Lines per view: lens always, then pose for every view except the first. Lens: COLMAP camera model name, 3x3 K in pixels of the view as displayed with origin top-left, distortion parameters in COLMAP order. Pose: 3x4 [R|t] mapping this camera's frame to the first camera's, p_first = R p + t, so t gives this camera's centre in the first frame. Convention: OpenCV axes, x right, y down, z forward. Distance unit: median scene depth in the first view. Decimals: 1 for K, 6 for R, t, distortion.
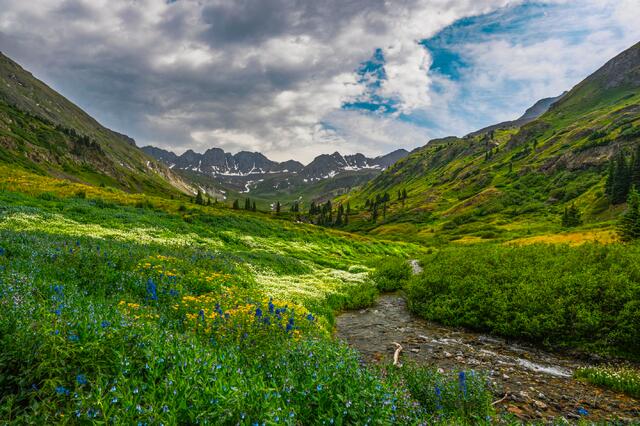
lens RADIAL K [[1304.7, 0, 320.0], [0, 1304.7, 213.4], [0, 0, 1]] dist [-0.041672, 0.000000]
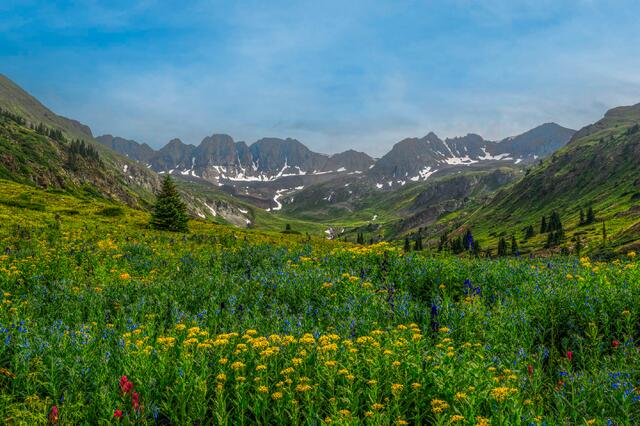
lens RADIAL K [[1304.7, 0, 320.1], [0, 1304.7, 213.0], [0, 0, 1]] dist [-0.041672, 0.000000]
pose [[0.976393, -0.033936, -0.213320, 0.084678], [0.023076, 0.998317, -0.053195, 0.016208], [0.214767, 0.047017, 0.975533, 0.442326]]
